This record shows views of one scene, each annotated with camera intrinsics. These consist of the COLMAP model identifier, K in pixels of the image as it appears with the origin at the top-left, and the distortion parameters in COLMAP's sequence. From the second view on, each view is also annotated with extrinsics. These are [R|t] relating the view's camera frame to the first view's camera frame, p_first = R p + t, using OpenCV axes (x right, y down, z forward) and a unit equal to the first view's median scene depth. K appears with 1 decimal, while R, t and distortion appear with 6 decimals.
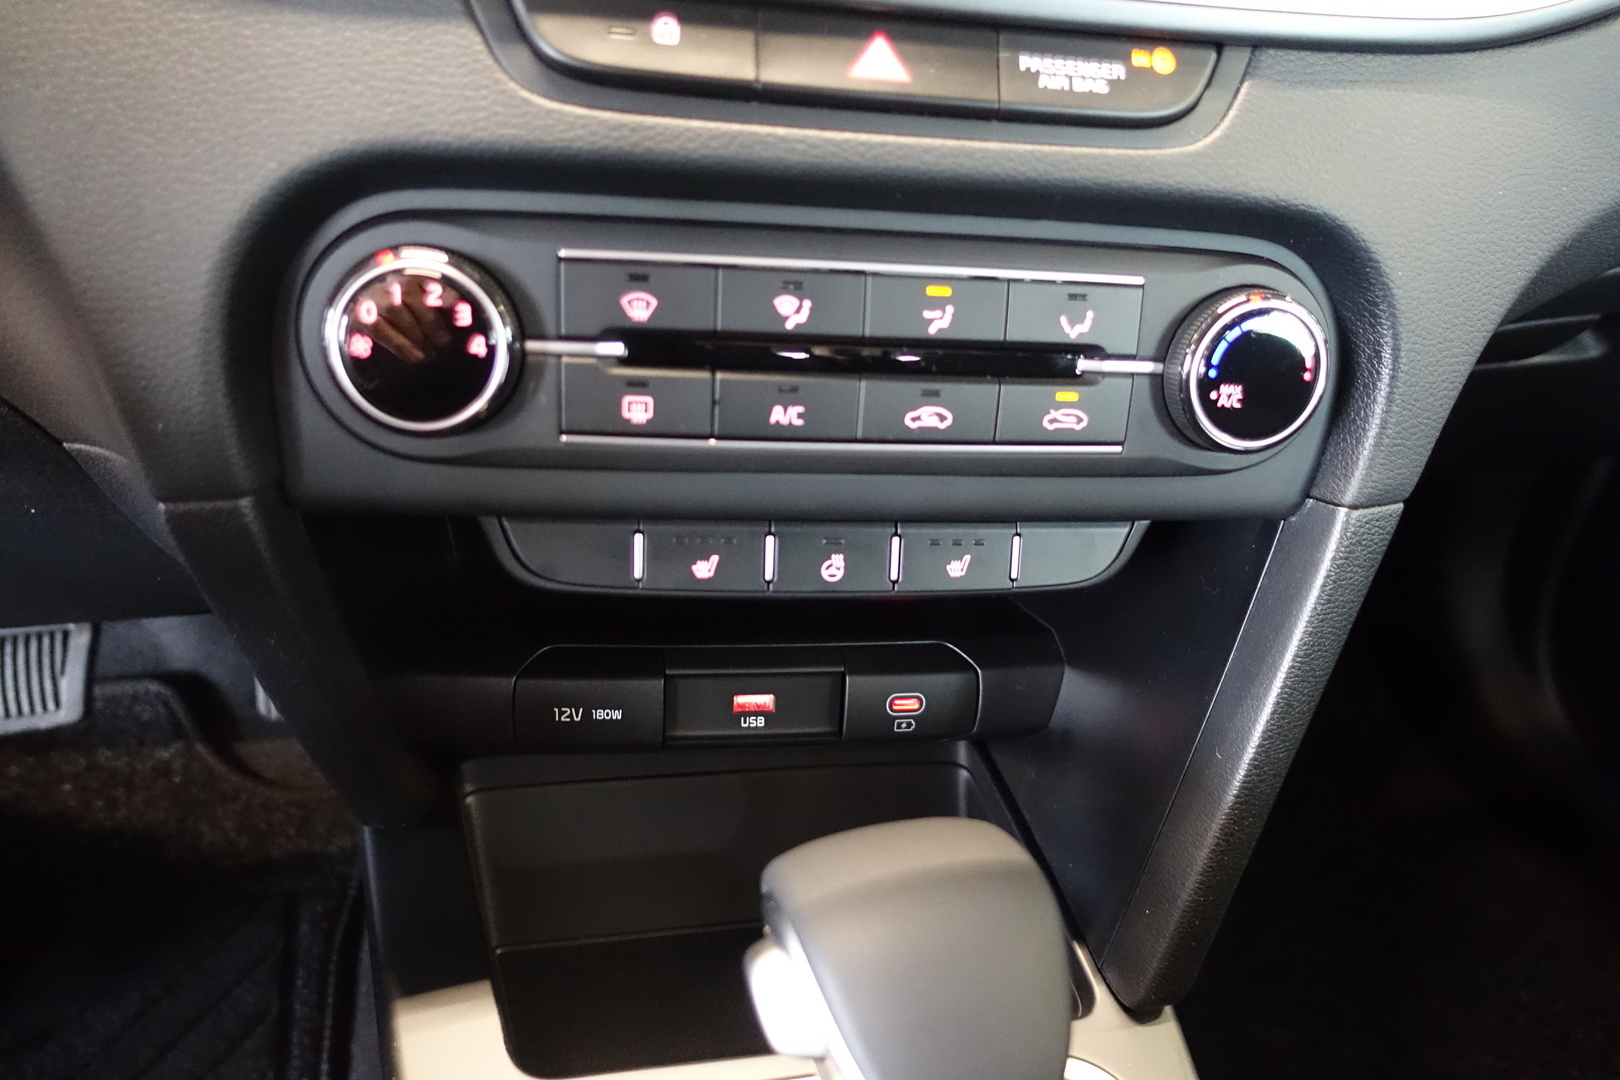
lens RADIAL K [[1125.7, 0, 808.5], [0, 1125.7, 549.4], [0, 0, 1]] dist [0.014387, -0.019008]
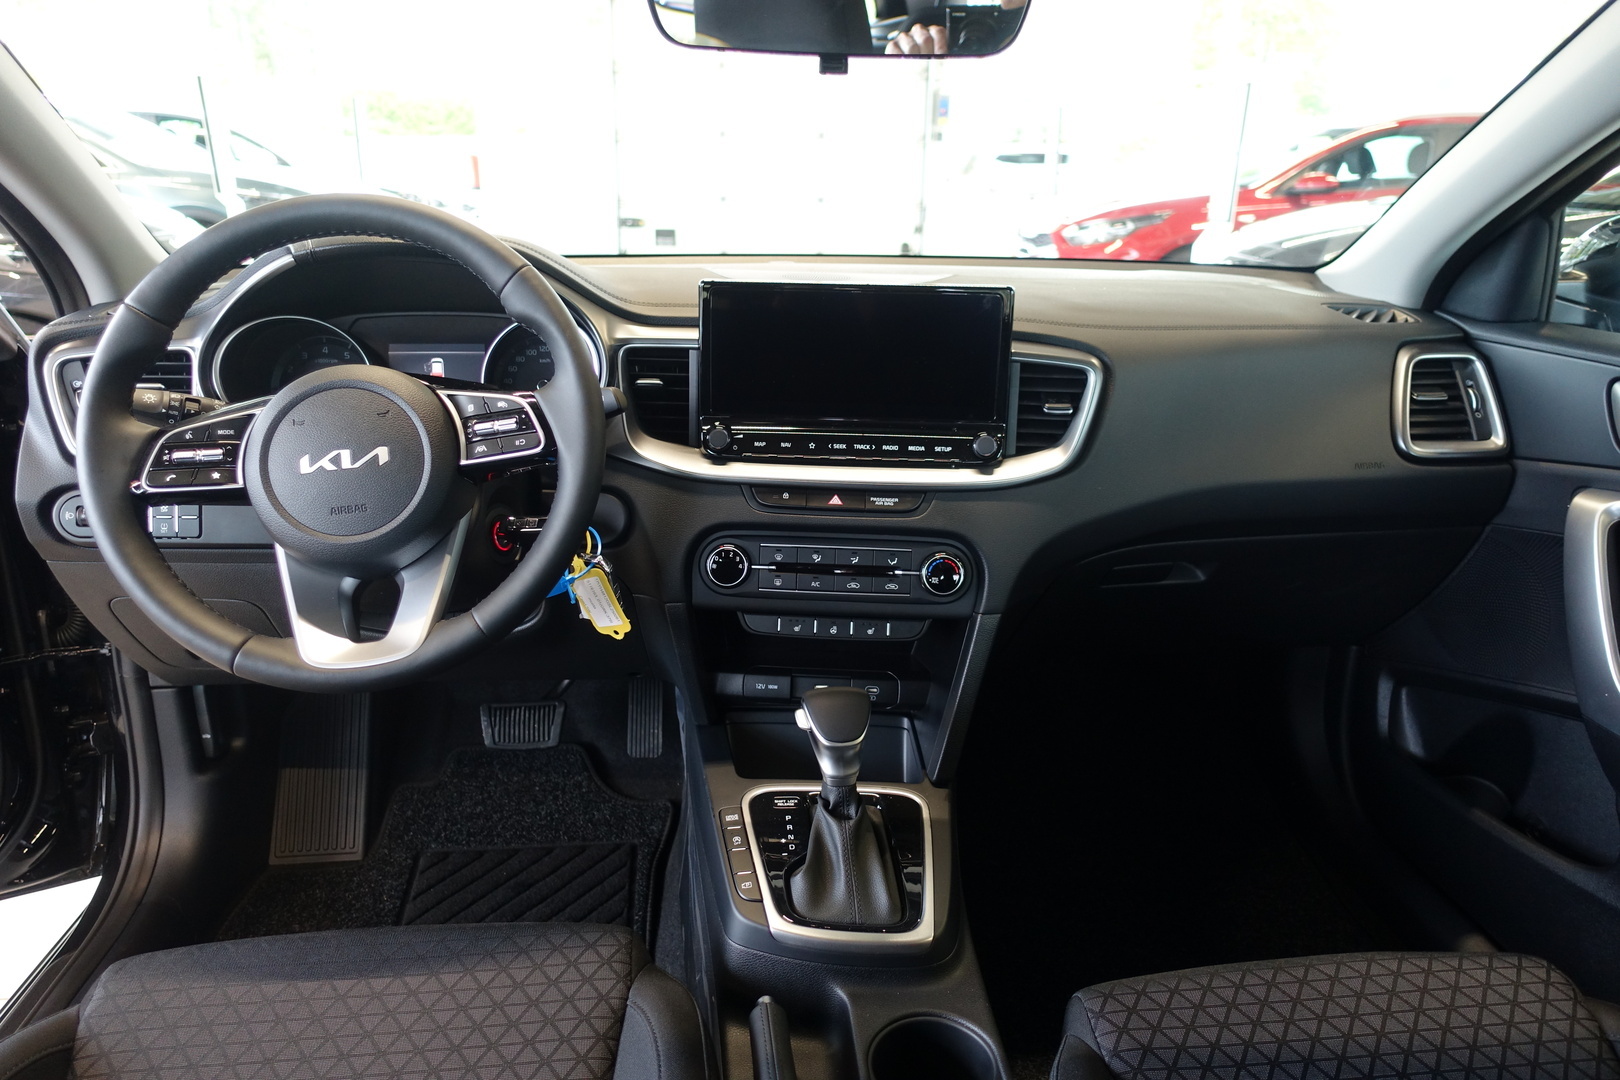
lens RADIAL K [[1125.7, 0, 808.5], [0, 1125.7, 549.4], [0, 0, 1]] dist [0.014387, -0.019008]
pose [[0.977843, -0.007821, -0.209193, 0.723701], [-0.042741, 0.970793, -0.236081, 0.640116], [0.204930, 0.239791, 0.948949, -2.556377]]
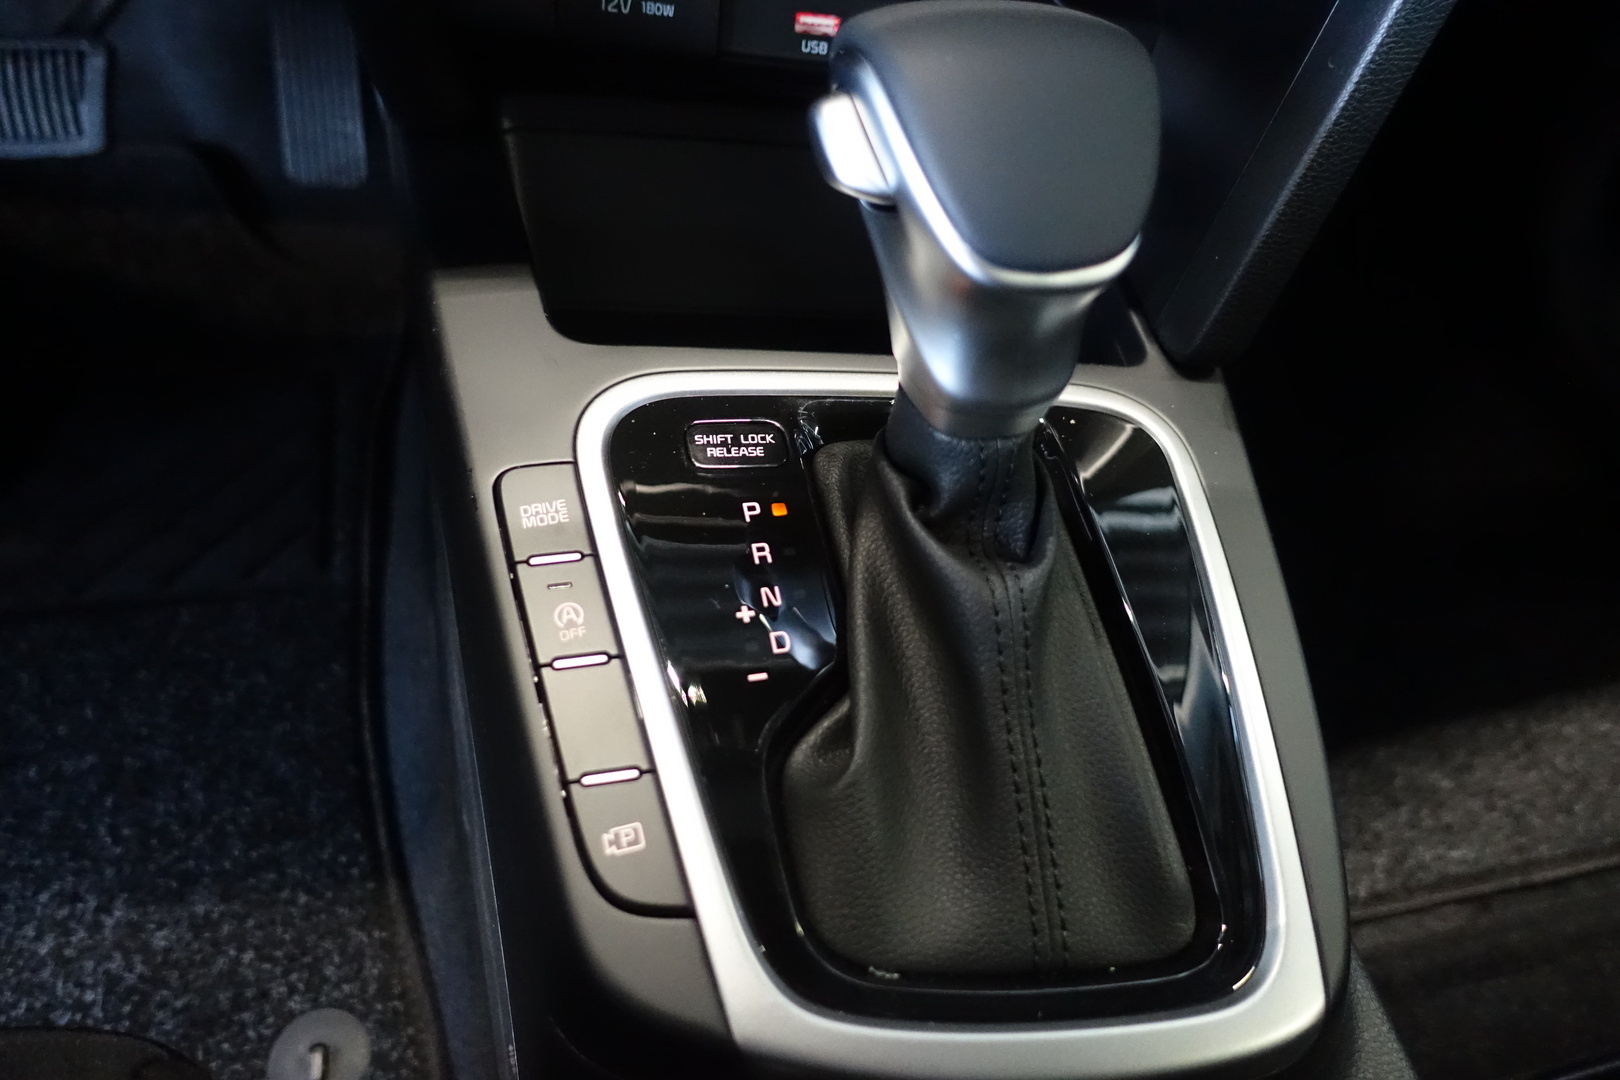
lens RADIAL K [[1125.7, 0, 808.5], [0, 1125.7, 549.4], [0, 0, 1]] dist [0.014387, -0.019008]
pose [[0.996611, 0.080890, -0.014933, -0.010246], [-0.073823, 0.959636, 0.271382, 0.390515], [0.036282, -0.269360, 0.962356, 0.008552]]
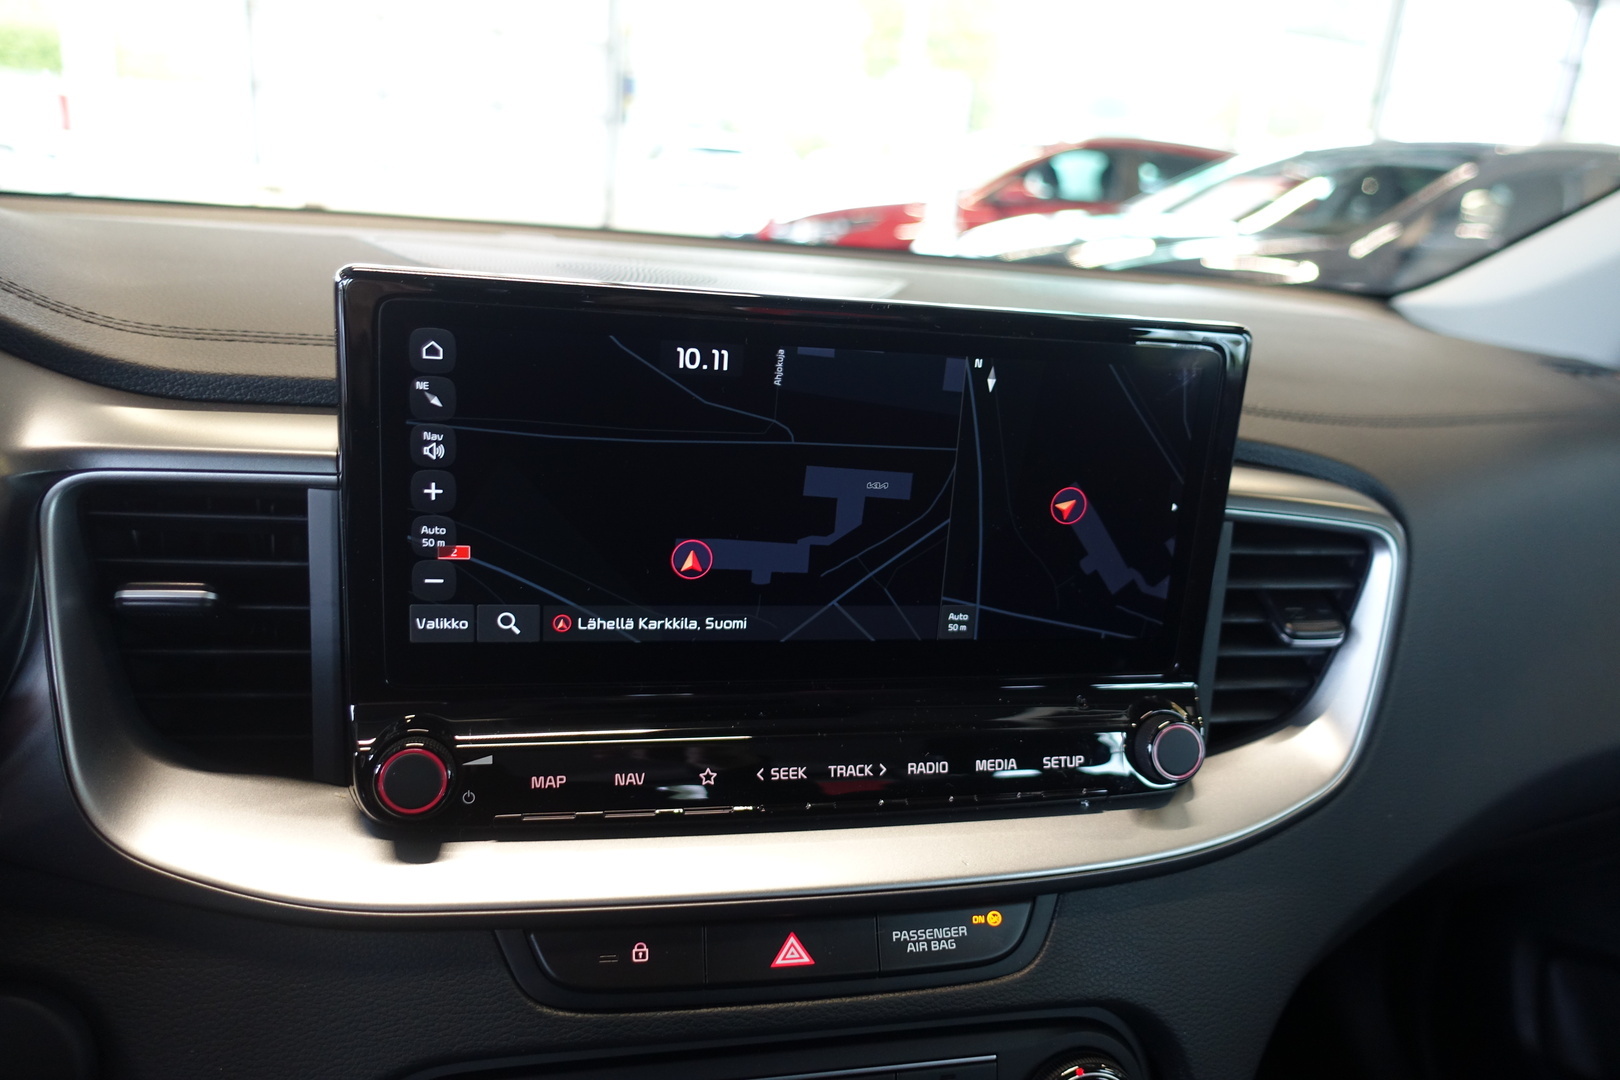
lens RADIAL K [[1125.7, 0, 808.5], [0, 1125.7, 549.4], [0, 0, 1]] dist [0.014387, -0.019008]
pose [[0.997486, -0.028580, 0.064850, 0.005744], [0.042919, 0.971798, -0.231876, -0.506826], [-0.056394, 0.234076, 0.970581, -0.409265]]
